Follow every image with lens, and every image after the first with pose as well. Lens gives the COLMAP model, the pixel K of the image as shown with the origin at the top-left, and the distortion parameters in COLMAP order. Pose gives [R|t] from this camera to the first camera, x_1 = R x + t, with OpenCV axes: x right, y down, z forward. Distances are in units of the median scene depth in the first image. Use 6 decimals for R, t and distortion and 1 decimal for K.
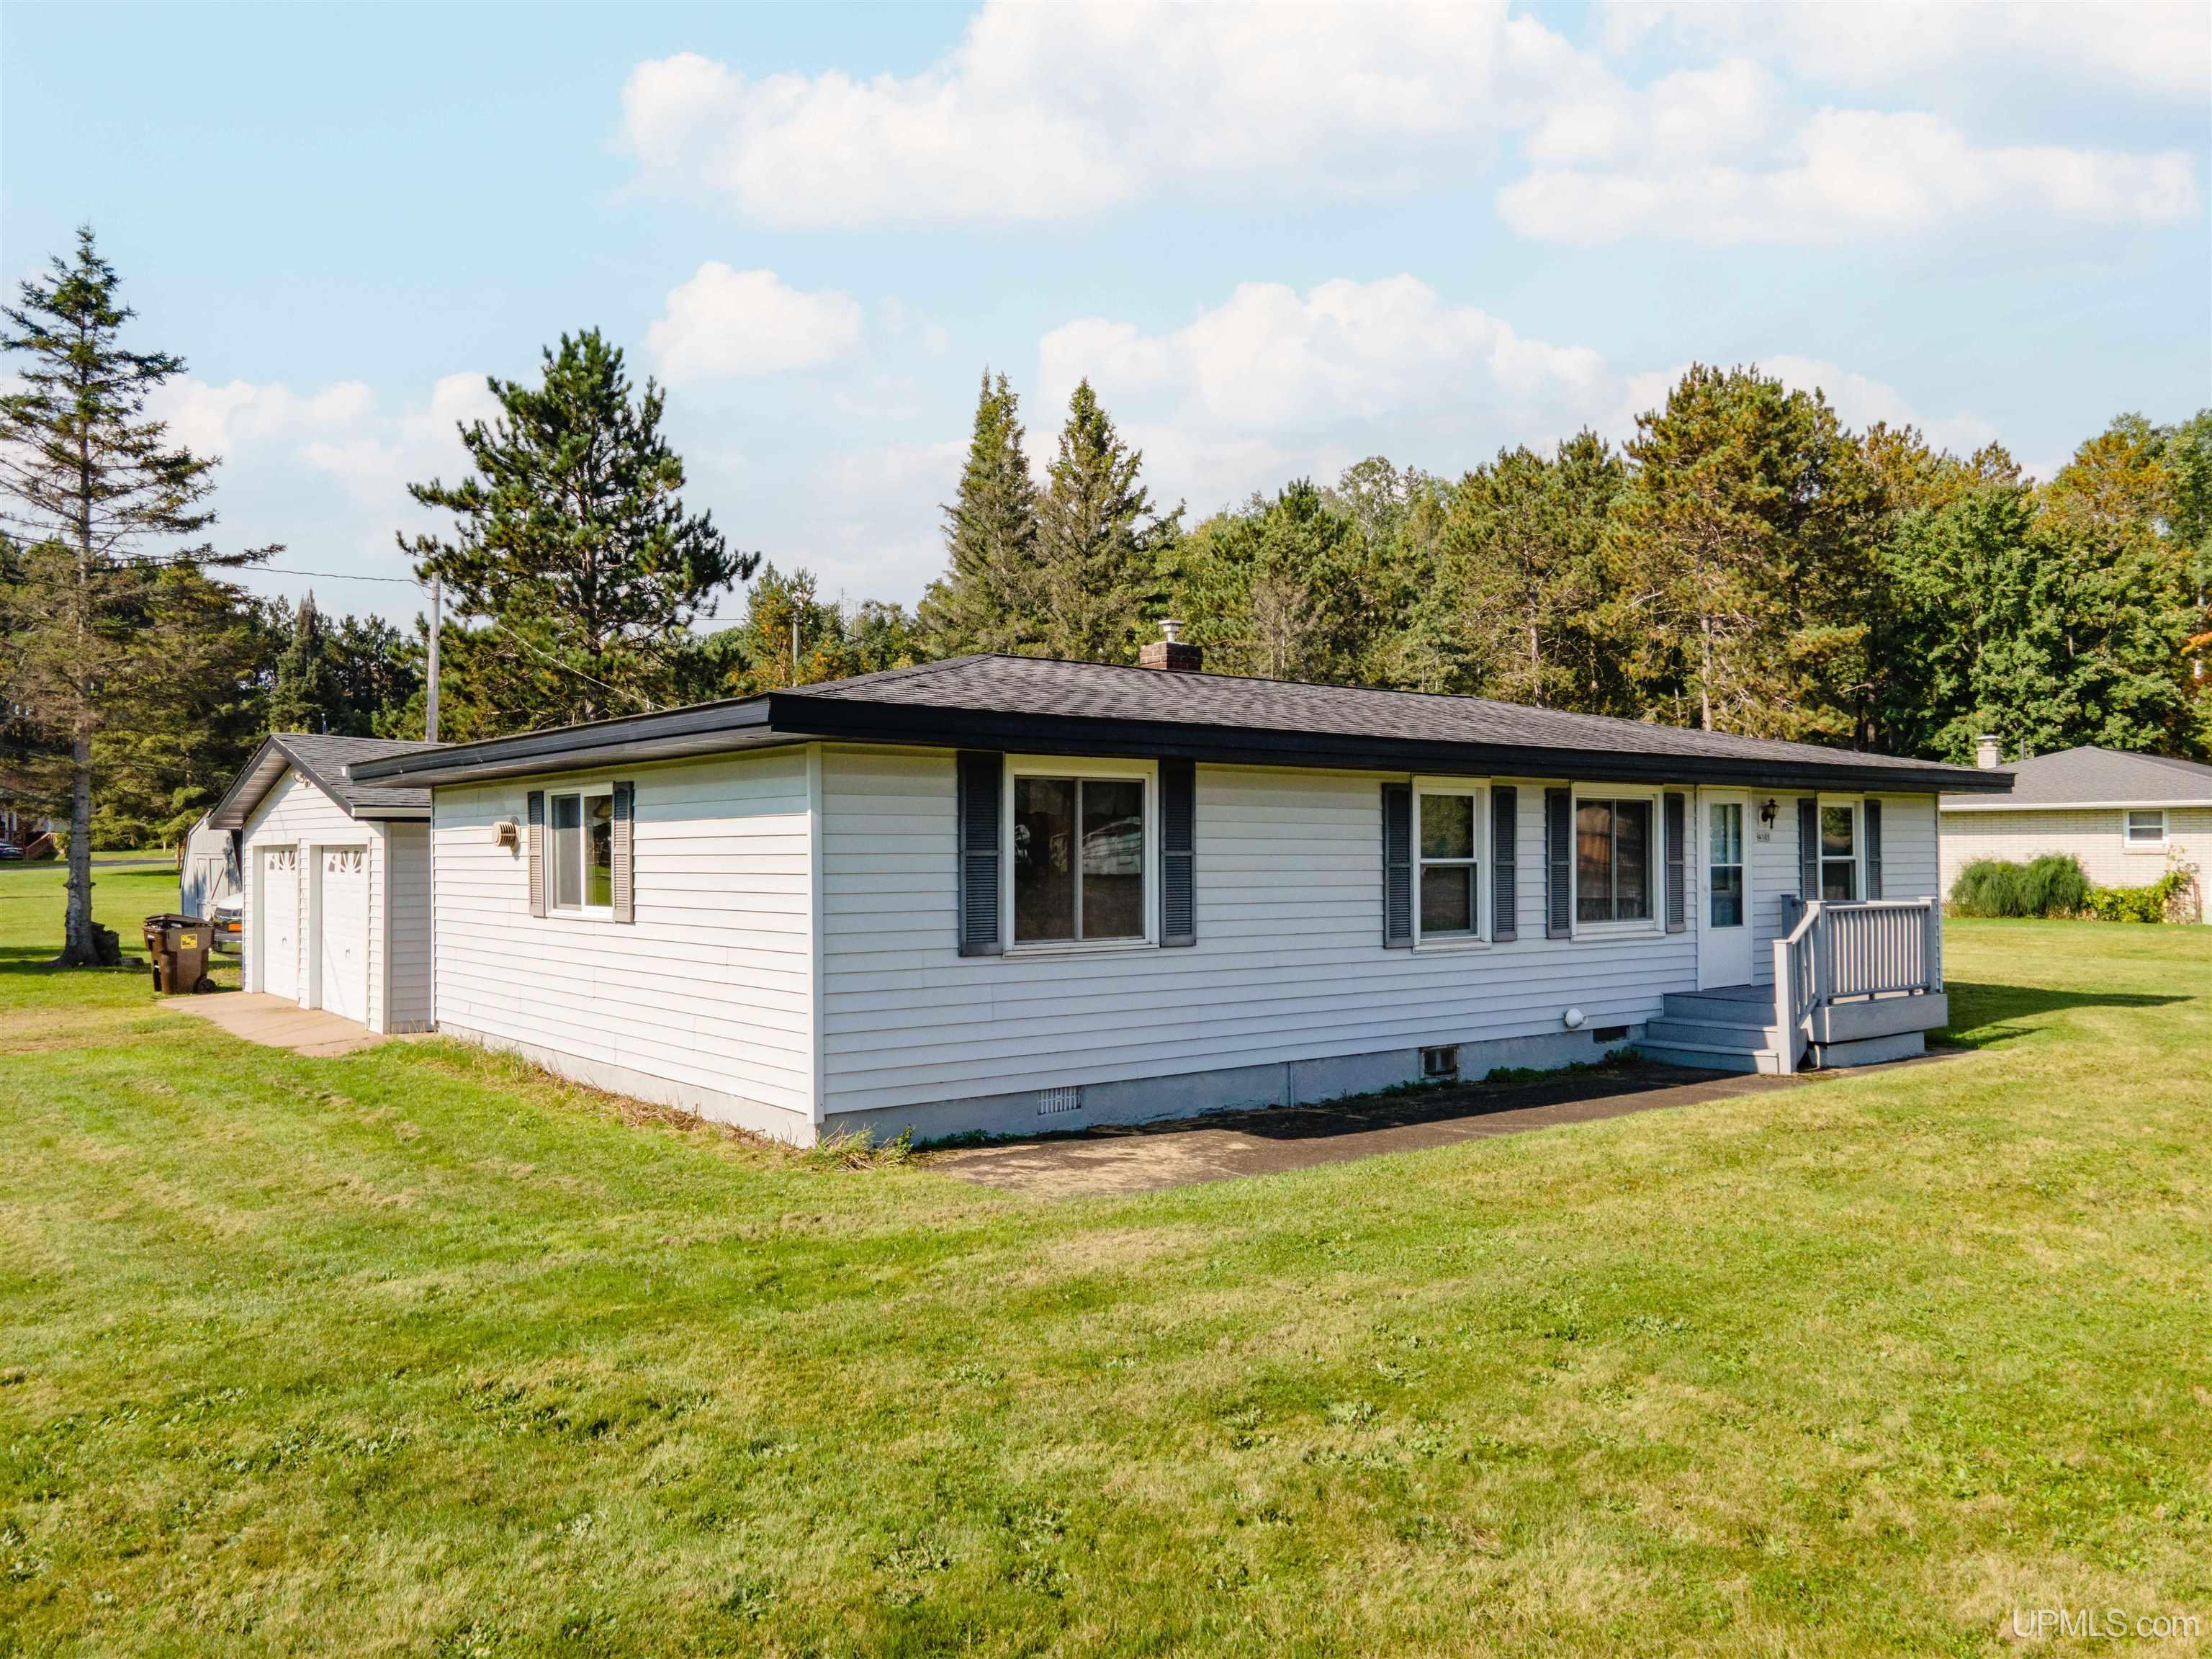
lens RADIAL K [[1608.7, 0, 1106.0], [0, 1608.7, 829.5], [0, 0, 1]] dist [0.048796, 0.000288]
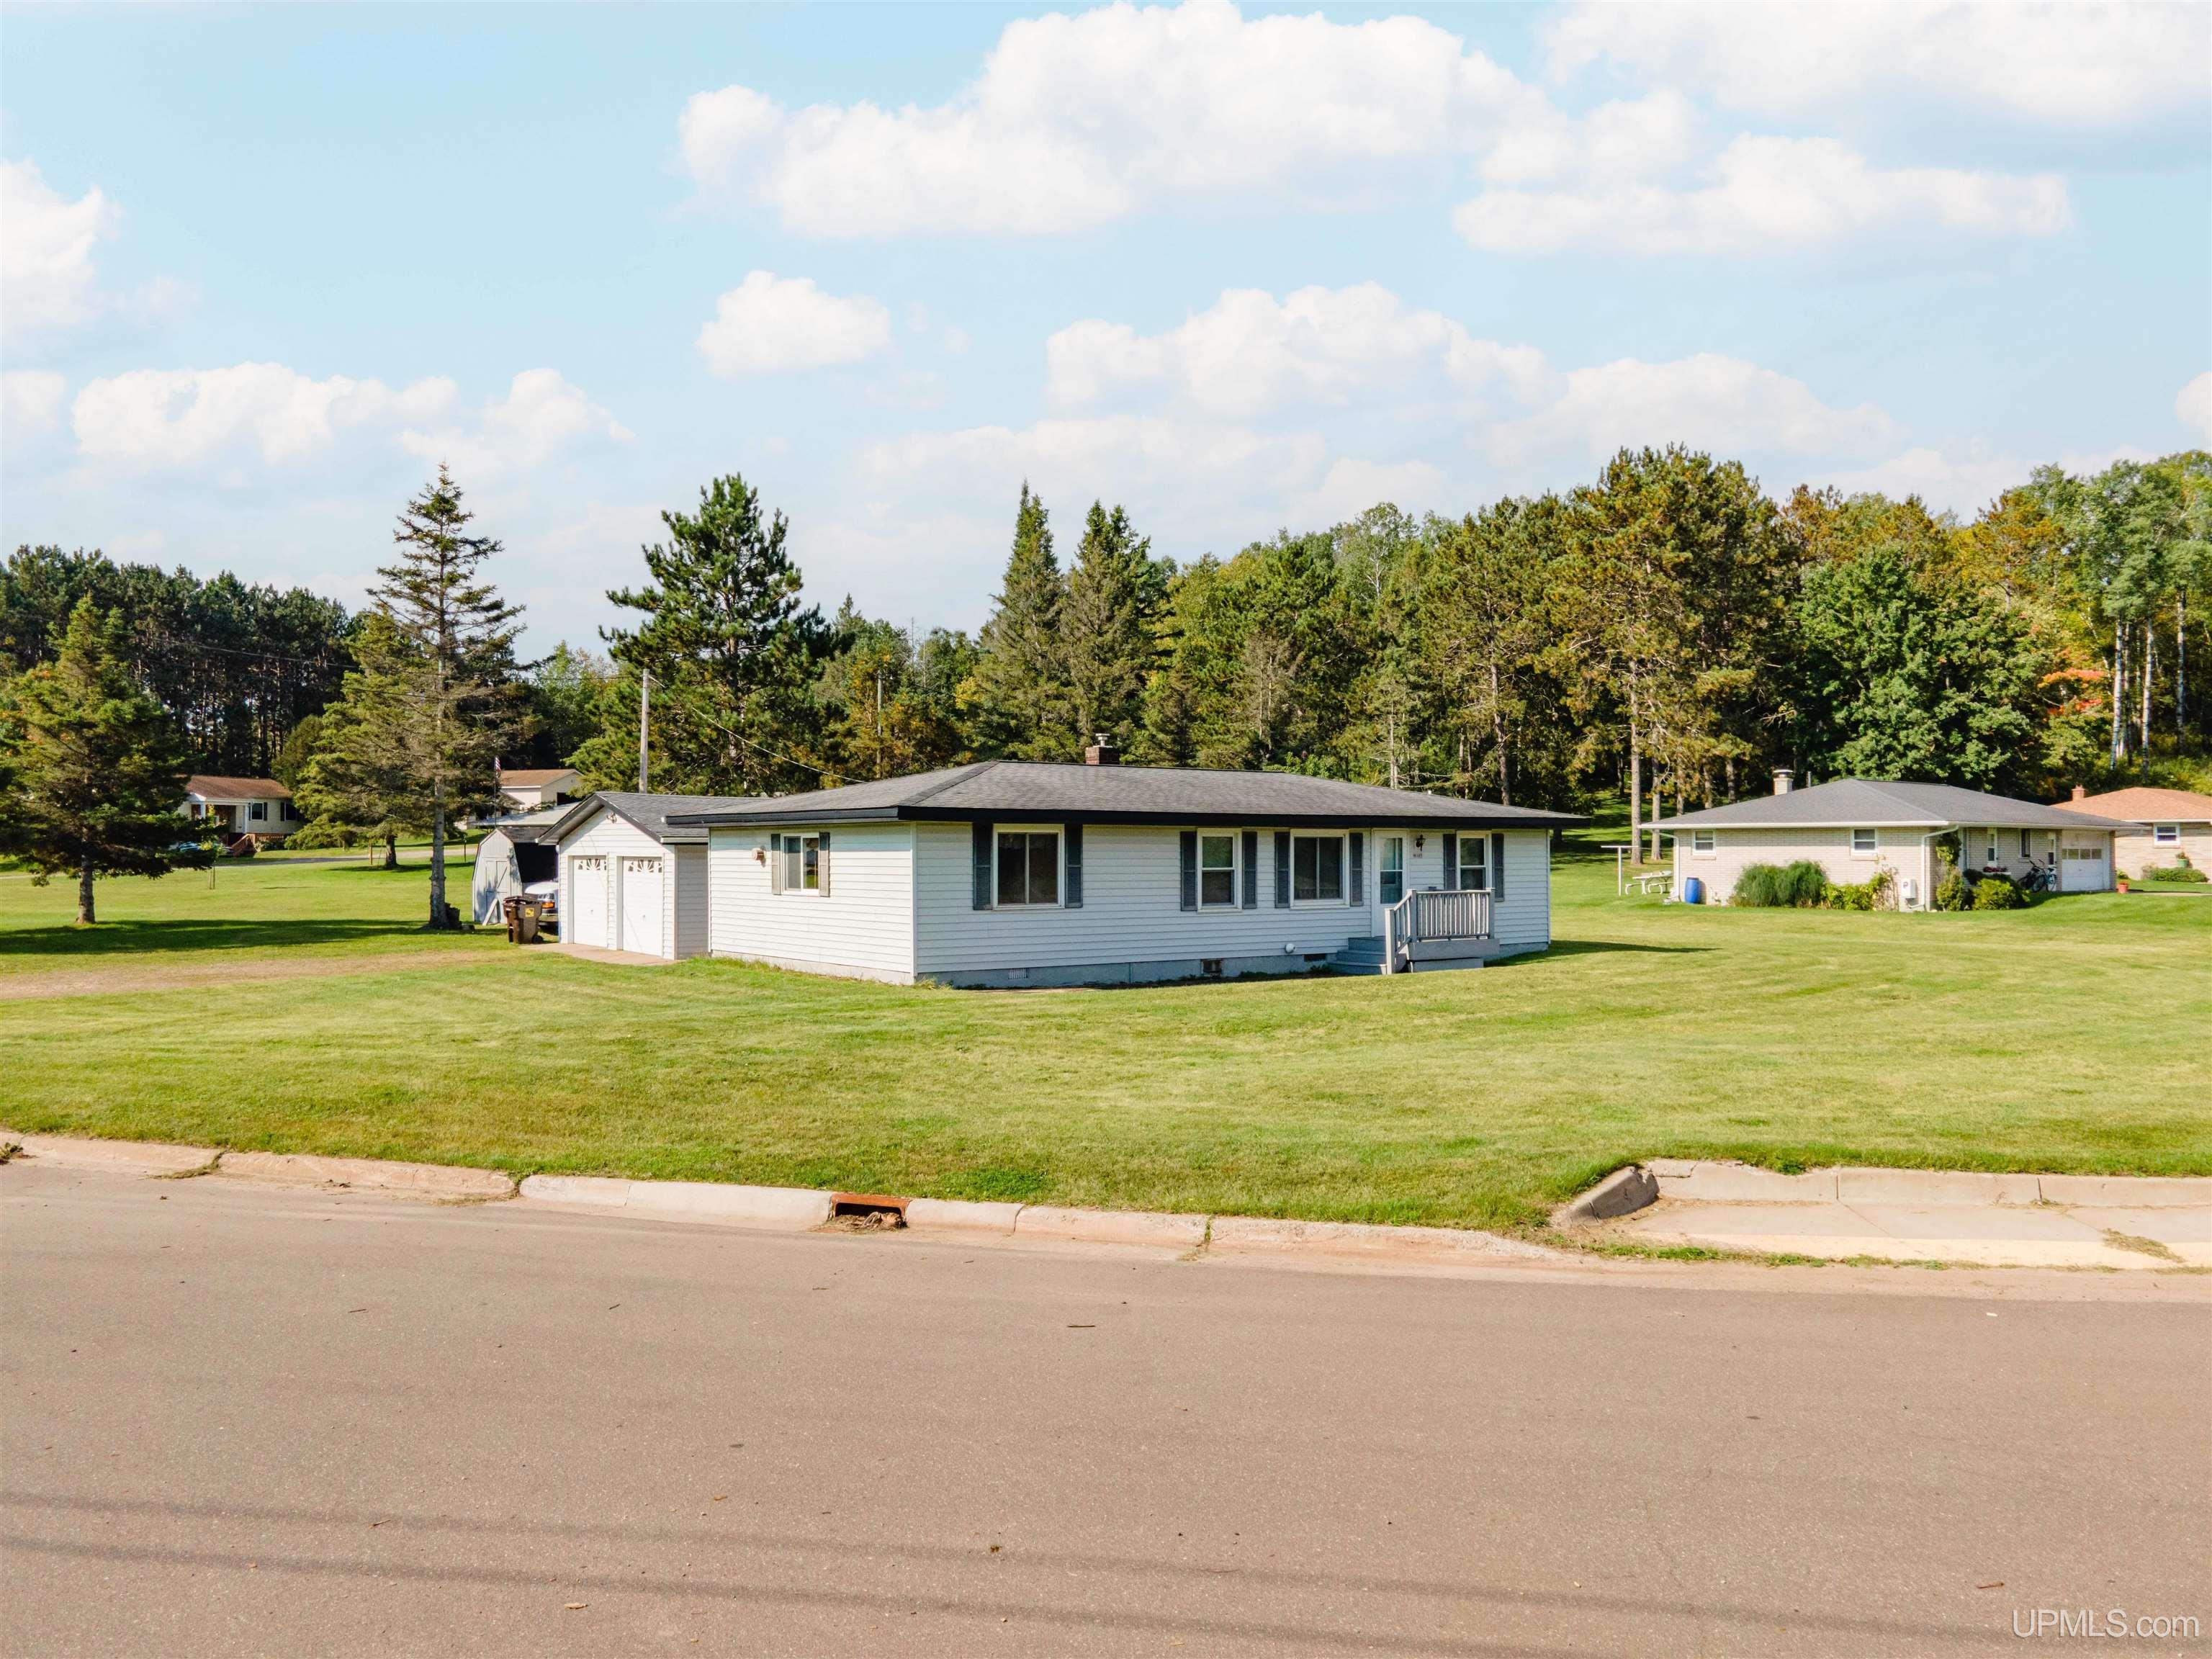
lens RADIAL K [[1608.7, 0, 1106.0], [0, 1608.7, 829.5], [0, 0, 1]] dist [0.048796, 0.000288]
pose [[0.999183, 0.001525, -0.040377, 0.049935], [-0.001452, 0.999997, 0.001834, -0.011088], [0.040379, -0.001774, 0.999183, -0.340841]]
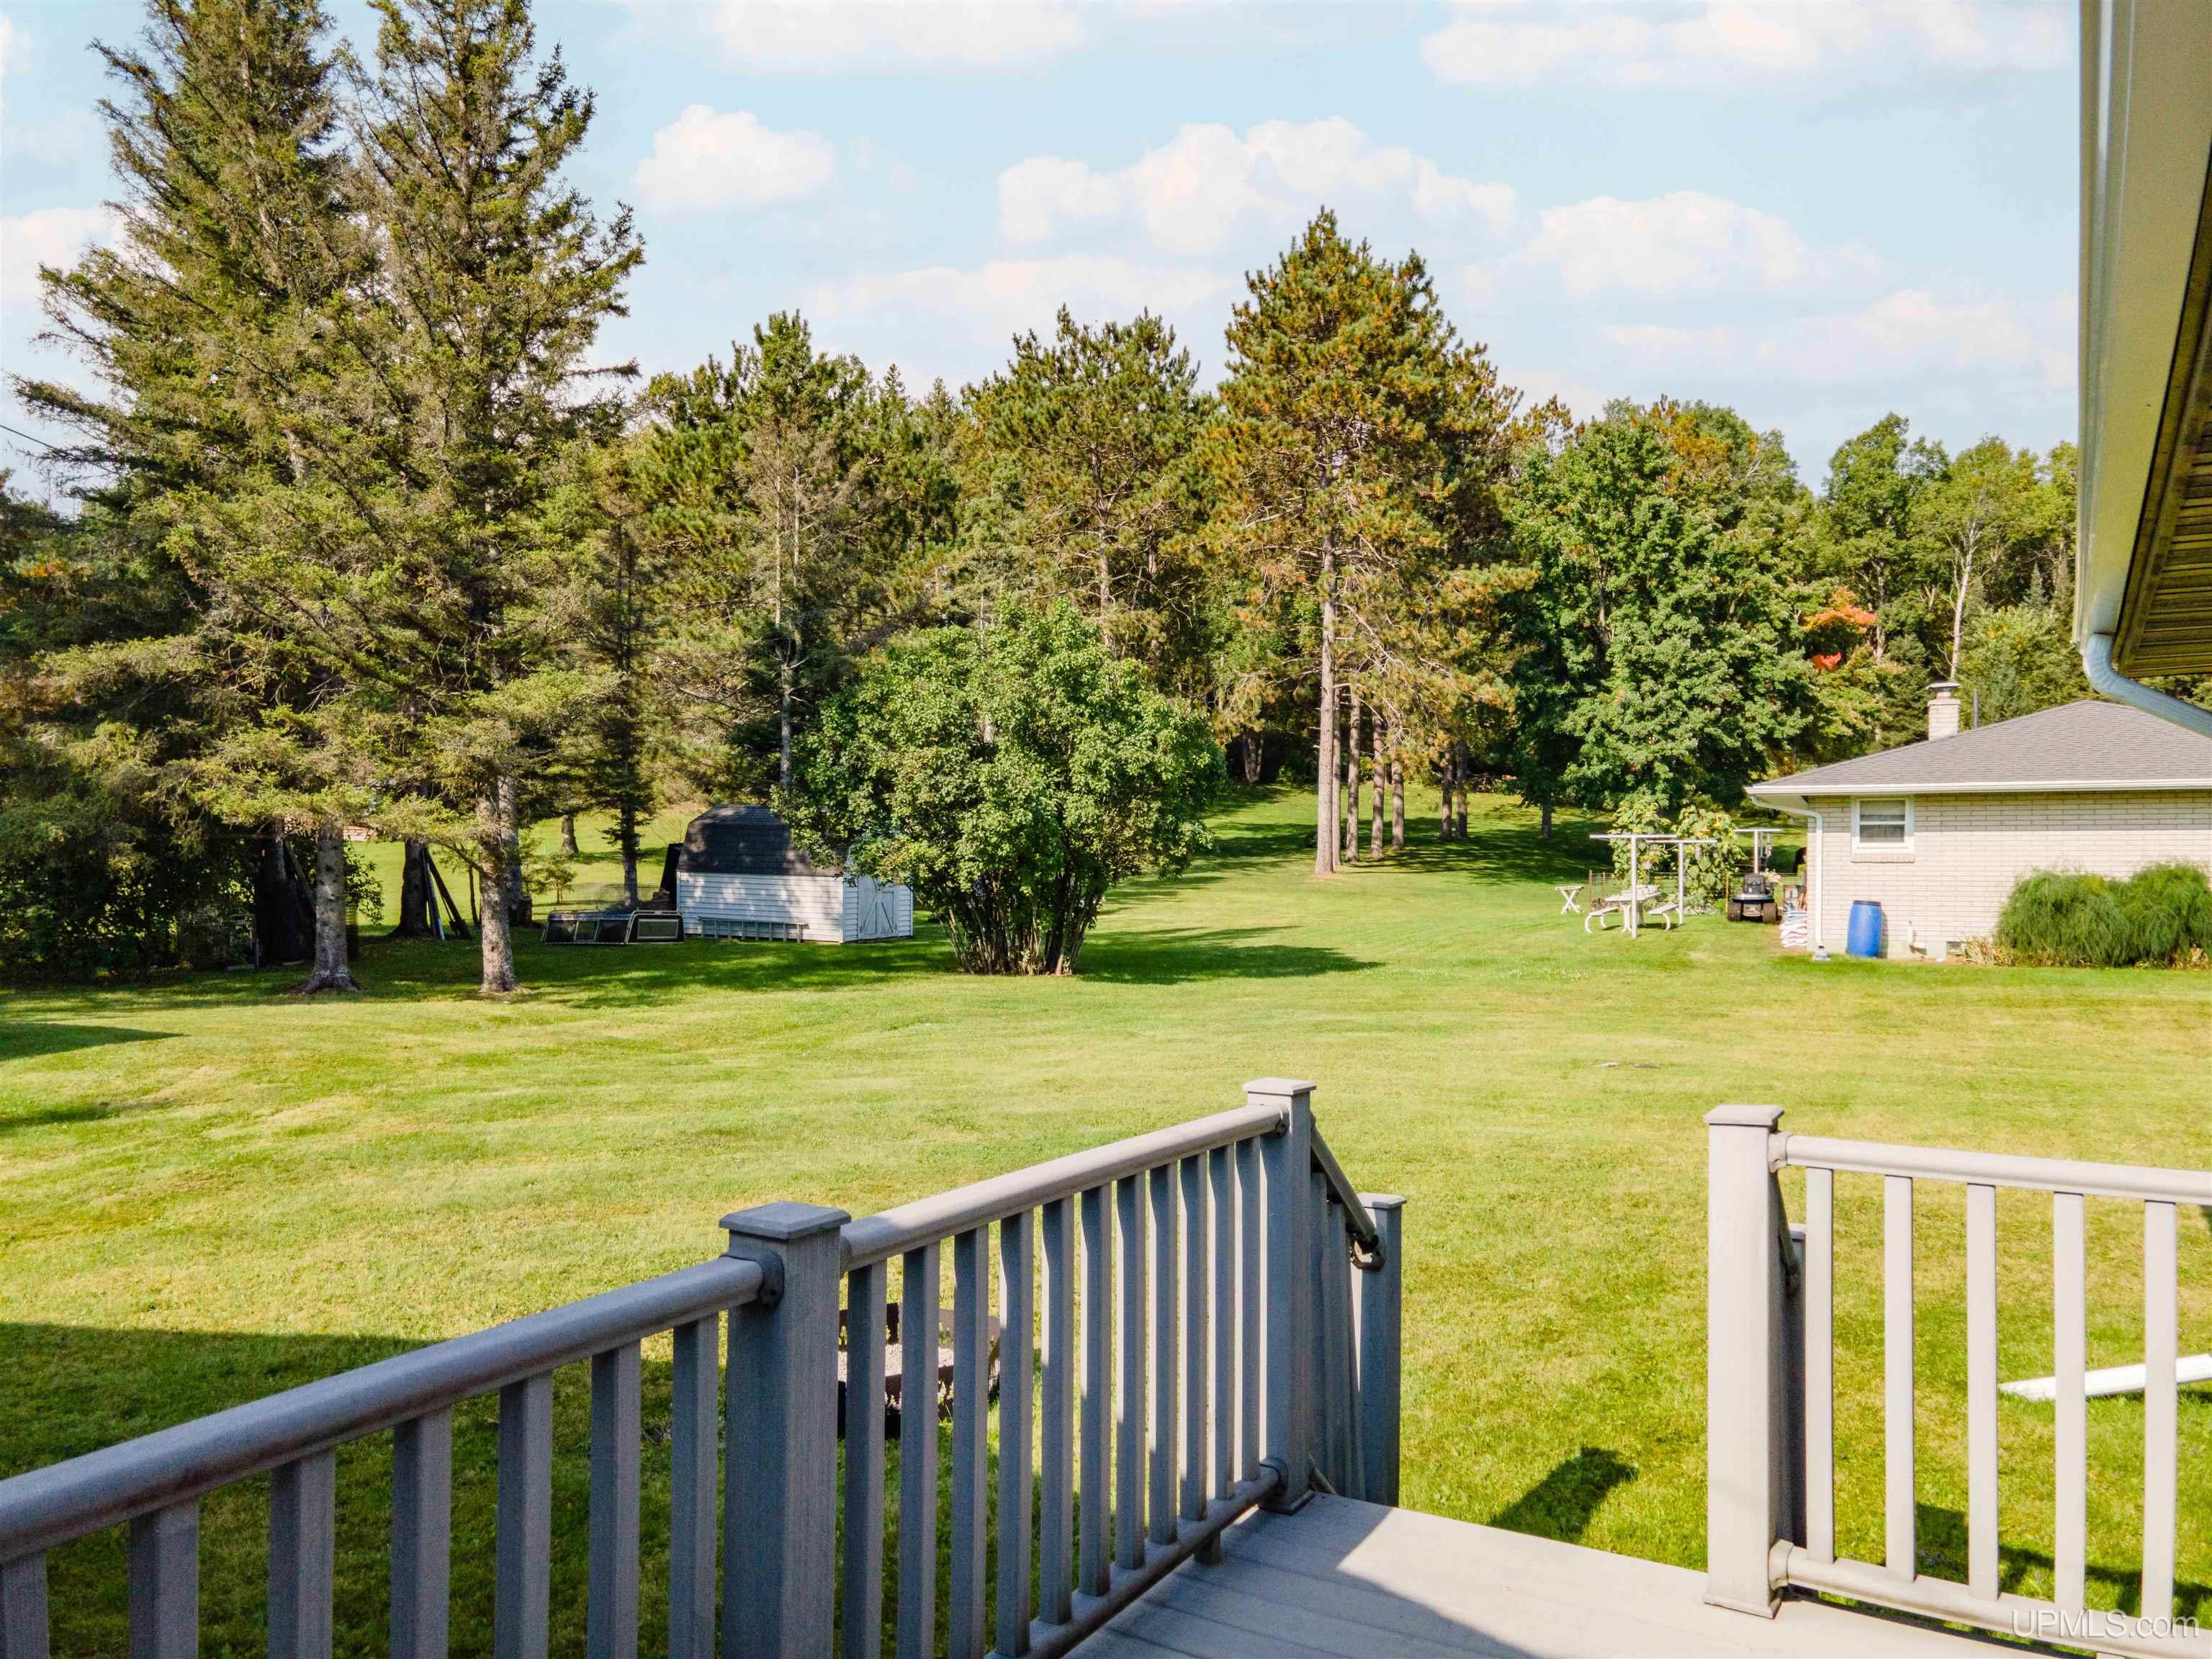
lens RADIAL K [[1634.4, 0, 1105.7], [0, 1634.4, 894.7], [0, 0, 1]] dist [0.000224, 0.001473]
pose [[0.930369, -0.006744, 0.366562, -0.016359], [-0.005869, 0.999429, 0.033284, 0.008257], [-0.366577, -0.033118, 0.929798, 0.527536]]
